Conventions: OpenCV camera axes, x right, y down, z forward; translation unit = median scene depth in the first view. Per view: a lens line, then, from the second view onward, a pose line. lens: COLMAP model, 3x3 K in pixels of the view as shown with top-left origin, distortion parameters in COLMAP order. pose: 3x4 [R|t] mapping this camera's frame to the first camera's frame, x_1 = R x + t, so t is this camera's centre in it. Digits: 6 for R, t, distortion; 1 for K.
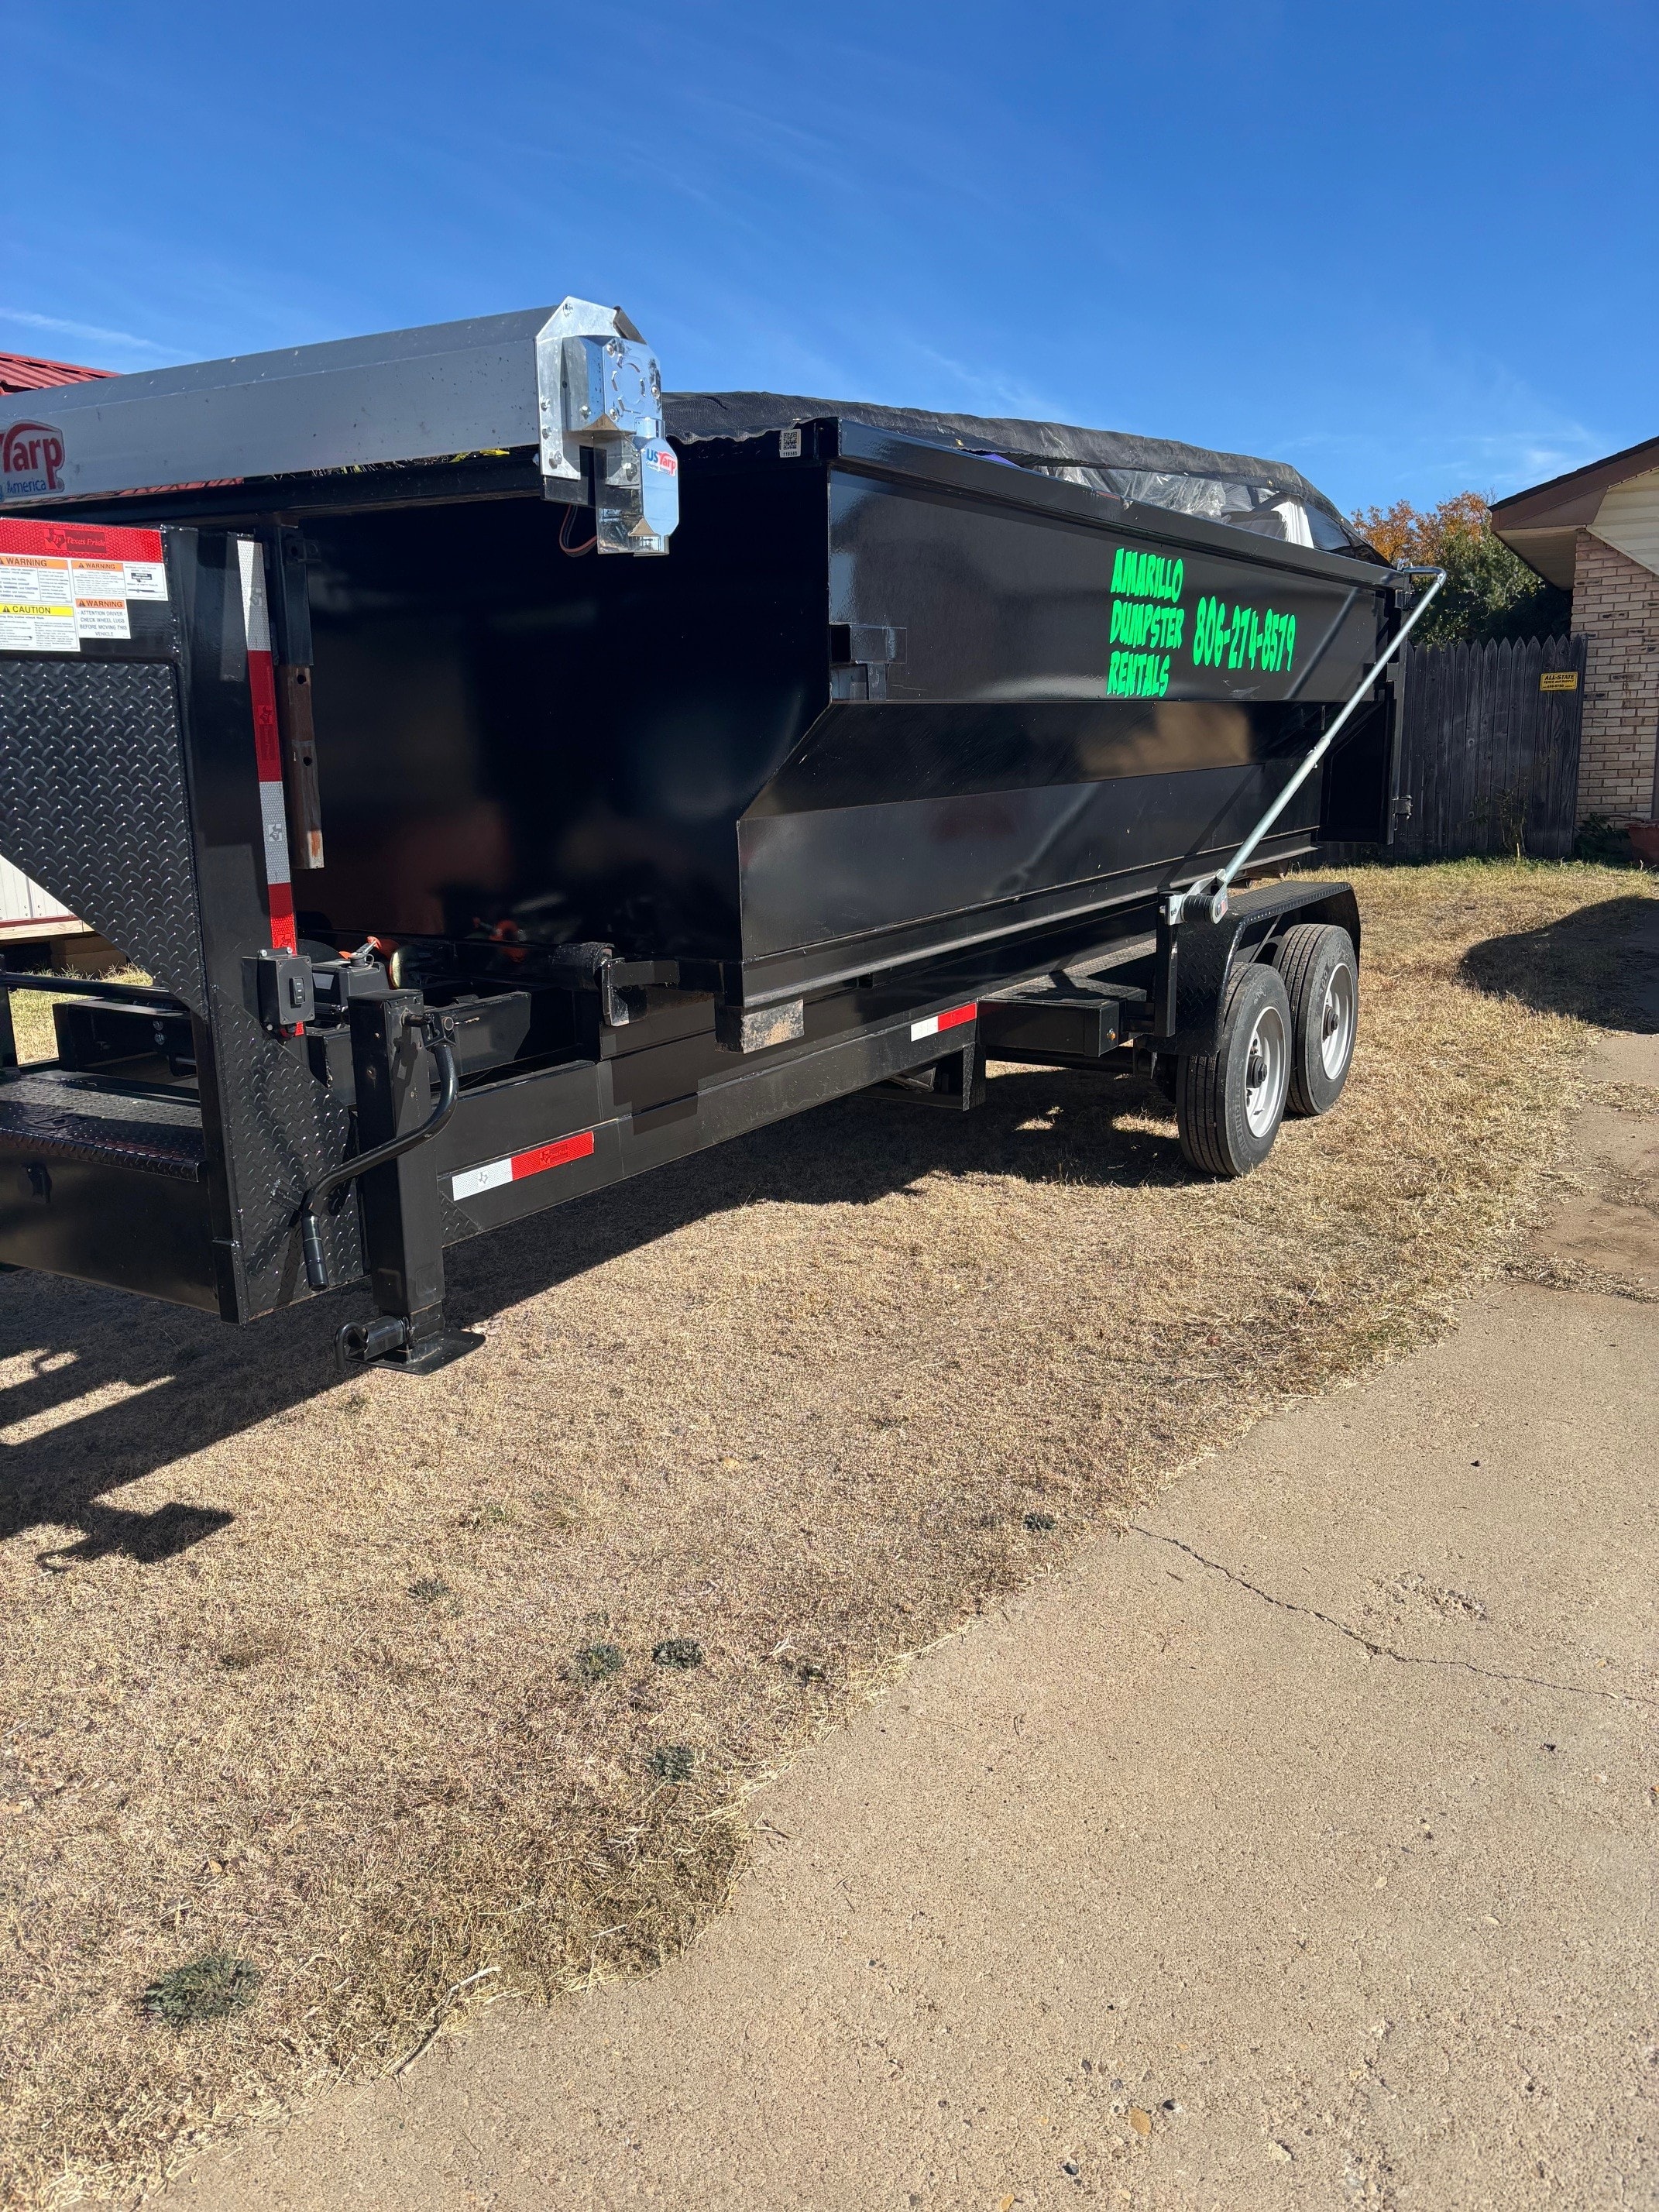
lens RADIAL K [[1637.4, 0, 819.3], [0, 1637.4, 1116.5], [0, 0, 1]] dist [0.025656, -0.016999]
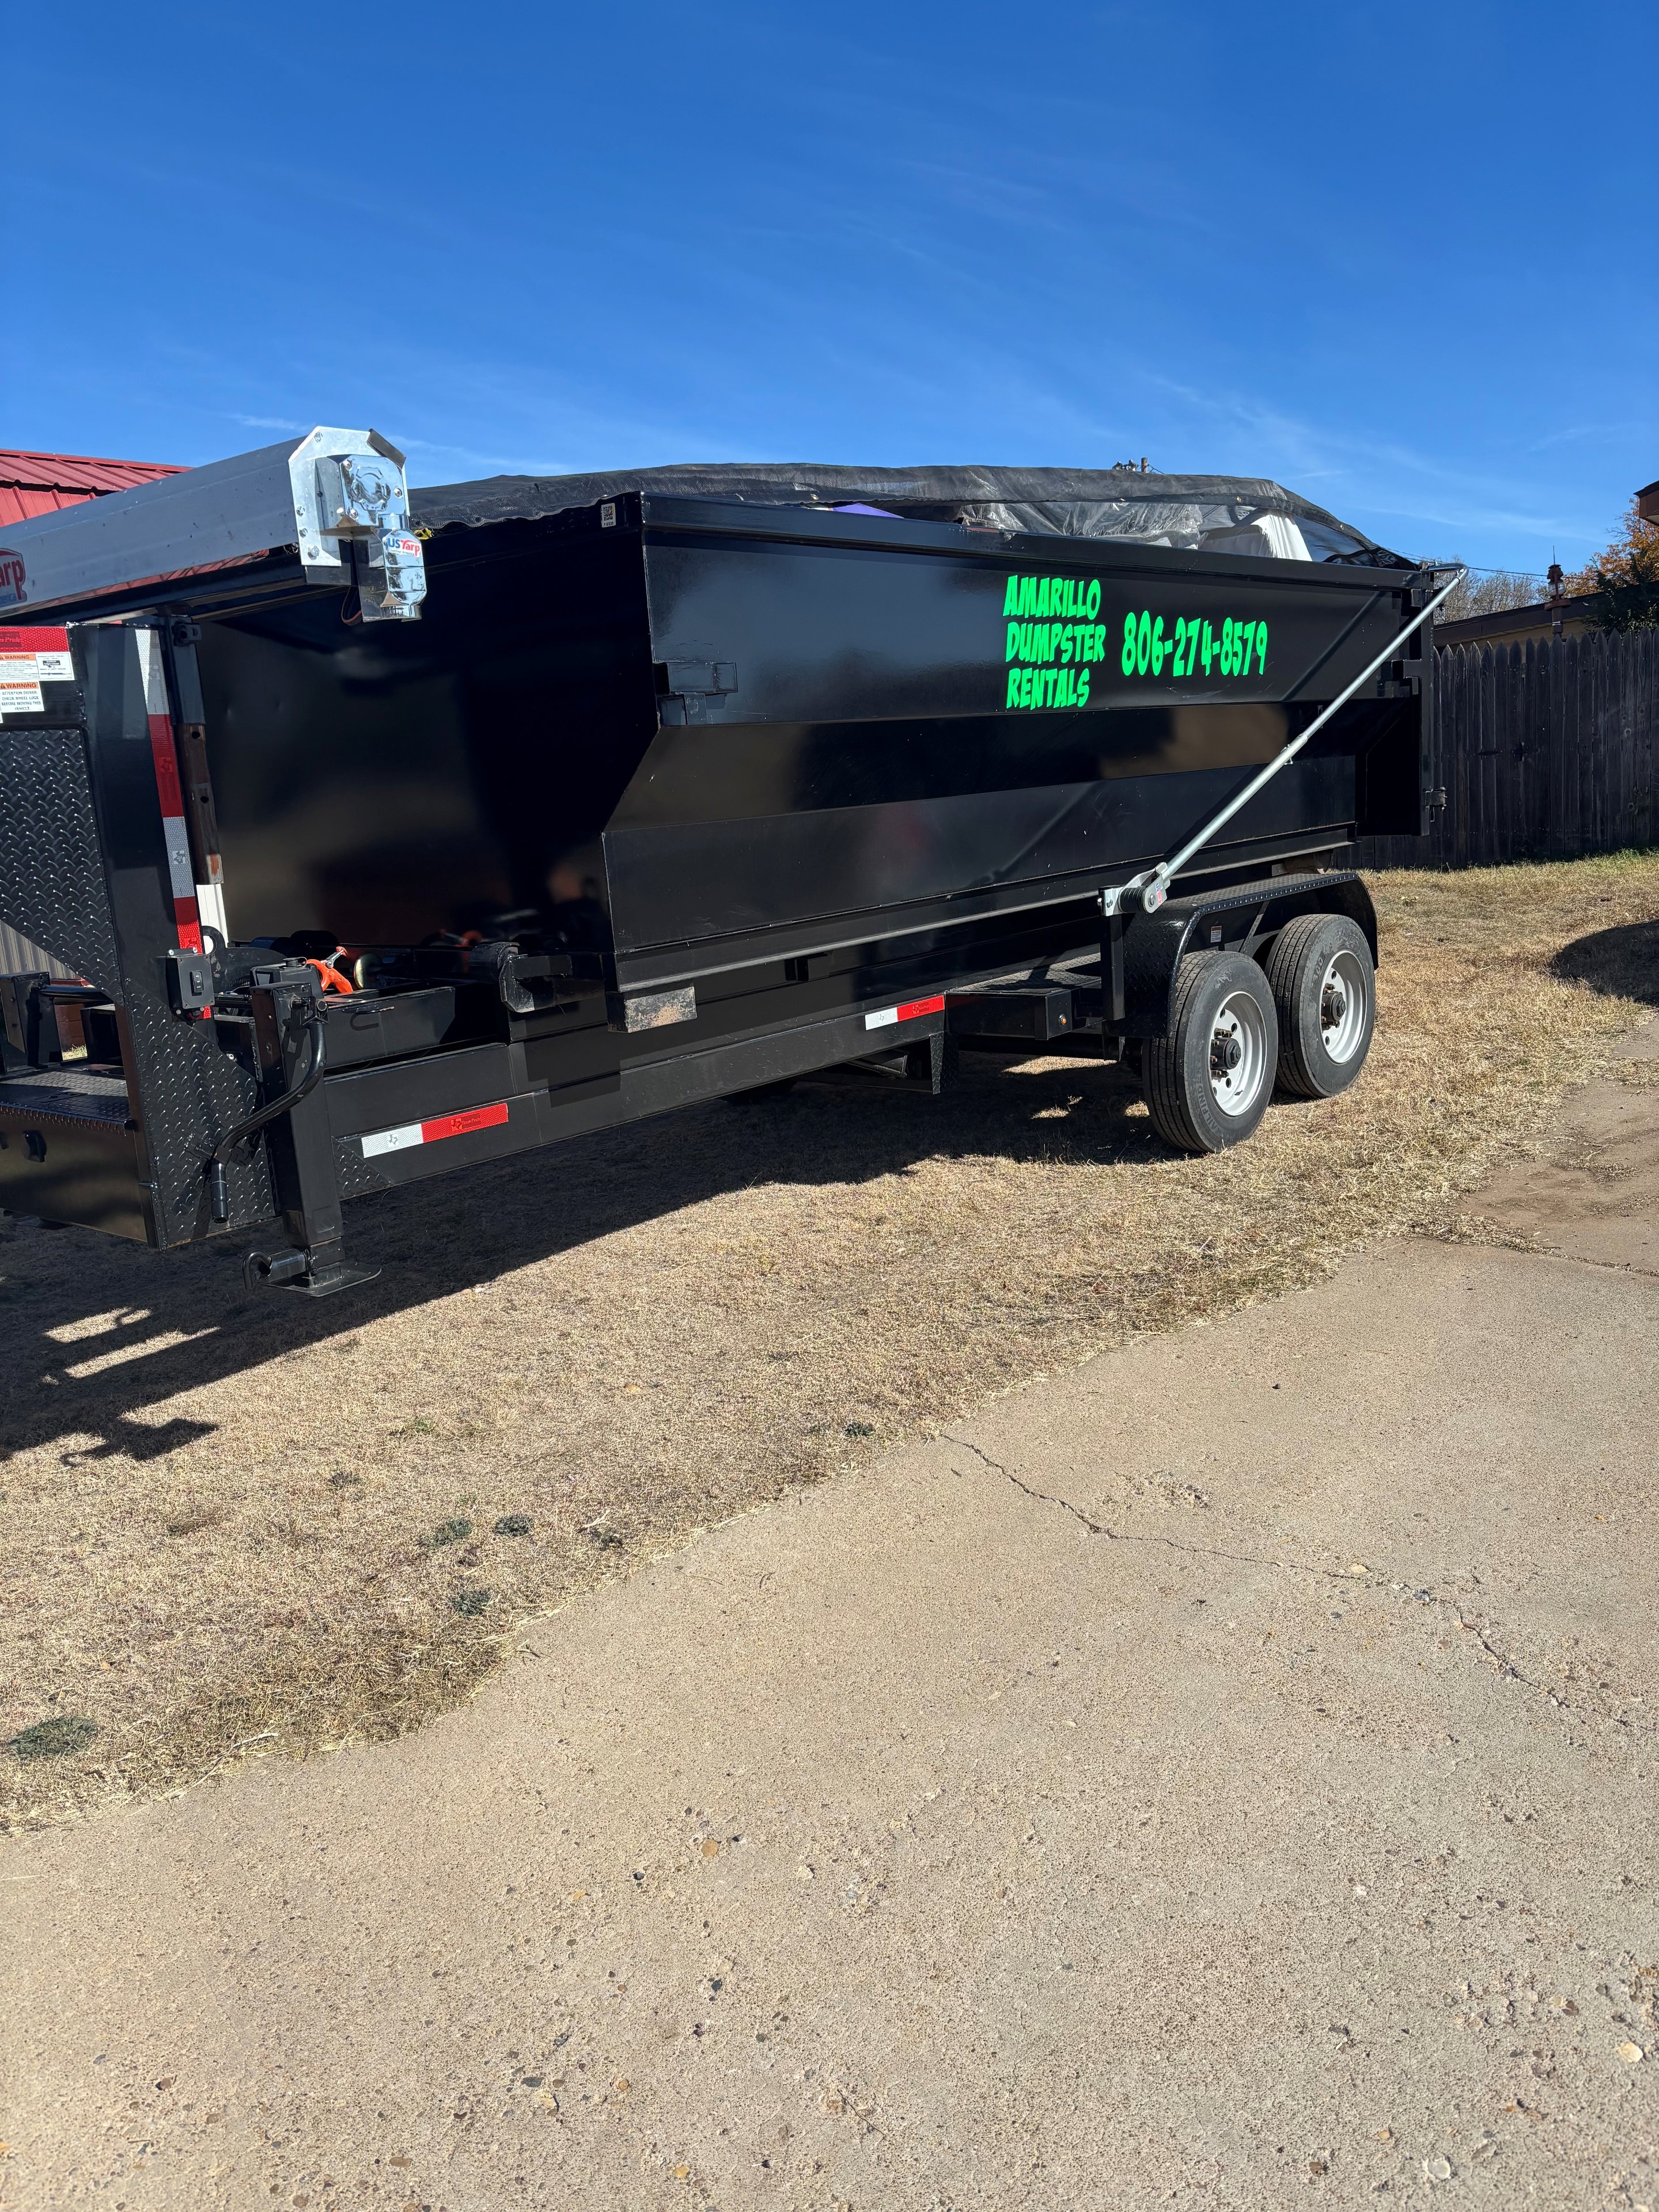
lens RADIAL K [[1637.4, 0, 835.5], [0, 1637.4, 1106.9], [0, 0, 1]] dist [0.025656, -0.016999]
pose [[0.987035, -0.024381, -0.158644, 0.272365], [0.019878, 0.999355, -0.029909, 0.049982], [0.159271, 0.026368, 0.986883, -0.119173]]
